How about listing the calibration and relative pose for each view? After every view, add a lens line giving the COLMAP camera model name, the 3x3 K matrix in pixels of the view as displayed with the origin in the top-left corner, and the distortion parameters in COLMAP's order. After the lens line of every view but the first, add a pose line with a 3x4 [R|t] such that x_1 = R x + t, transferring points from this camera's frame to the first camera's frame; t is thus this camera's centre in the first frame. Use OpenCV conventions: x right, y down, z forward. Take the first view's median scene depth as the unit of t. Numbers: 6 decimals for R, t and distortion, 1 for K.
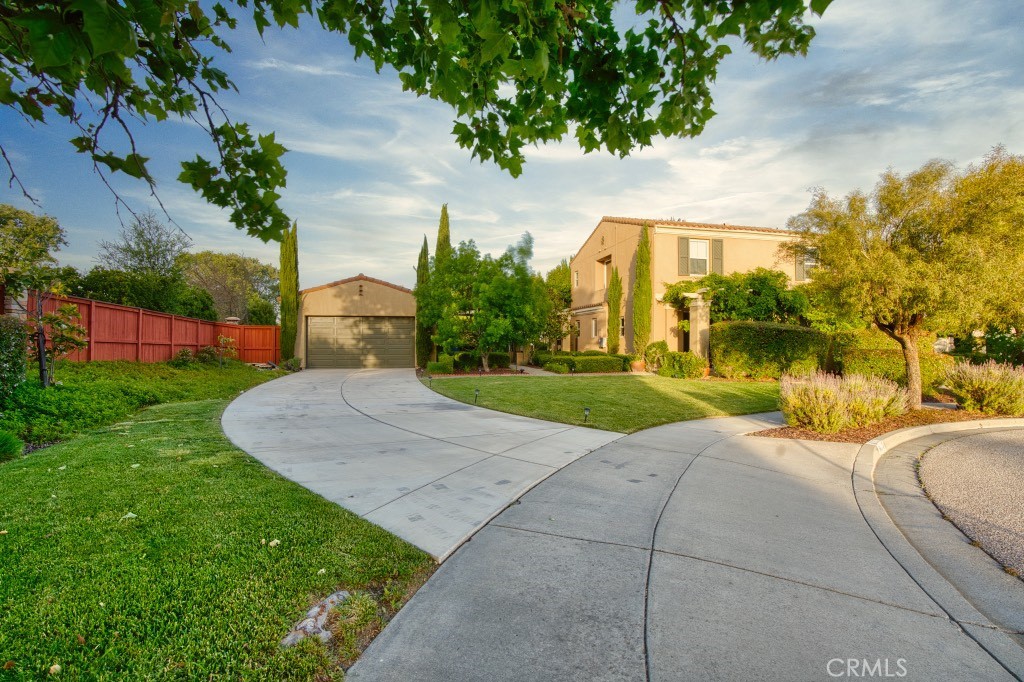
lens RADIAL K [[468.2, 0, 510.0], [0, 468.2, 349.3], [0, 0, 1]] dist [-0.018401, 0.000351]
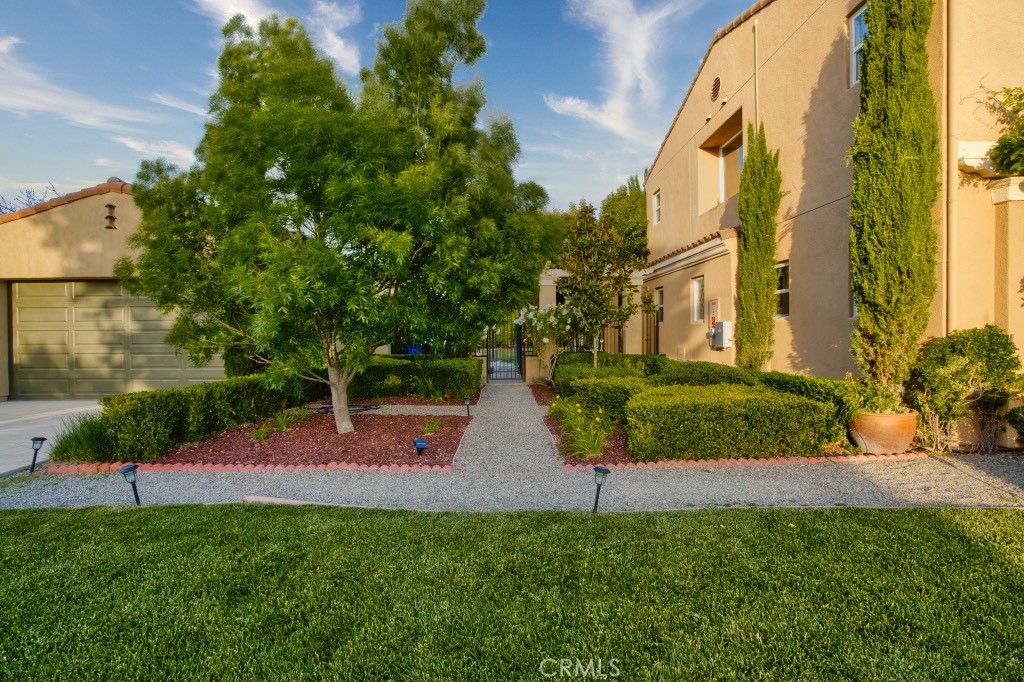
lens RADIAL K [[460.8, 0, 512.0], [0, 460.8, 341.0], [0, 0, 1]] dist [-0.016404, 0.000522]
pose [[0.981720, -0.003801, -0.190291, 0.113952], [0.004345, 0.999988, 0.002440, -0.012203], [0.190280, -0.003223, 0.981725, 0.670565]]
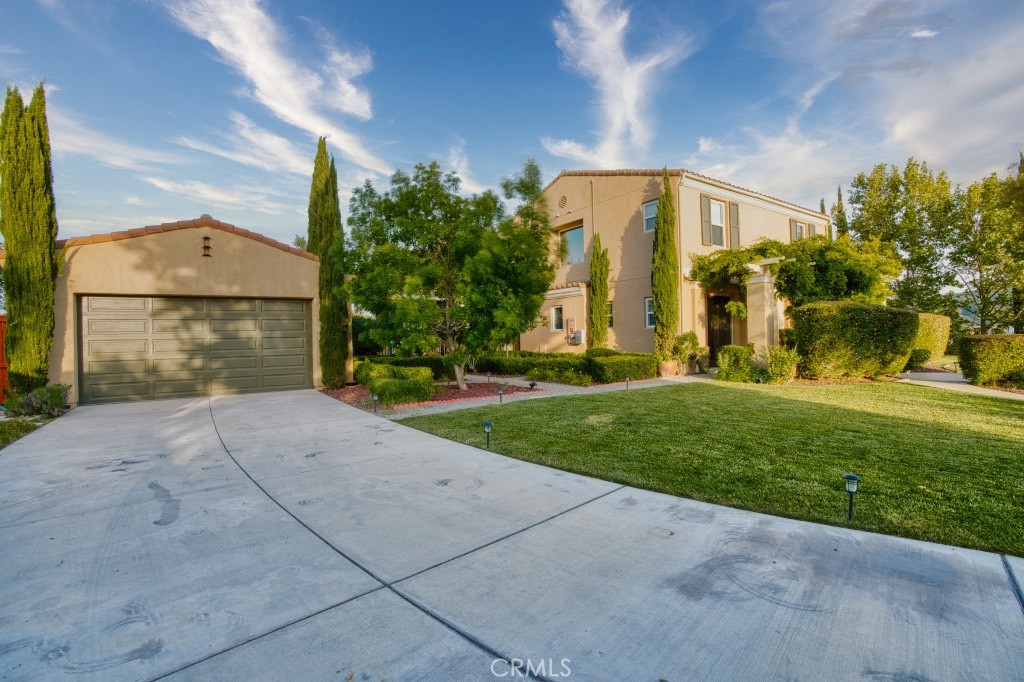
lens RADIAL K [[468.2, 0, 510.0], [0, 468.2, 349.3], [0, 0, 1]] dist [-0.018401, 0.000351]
pose [[0.927726, -0.032970, 0.371803, -0.202262], [0.032823, 0.999439, 0.006727, -0.004741], [-0.371816, 0.005963, 0.928287, 0.398087]]
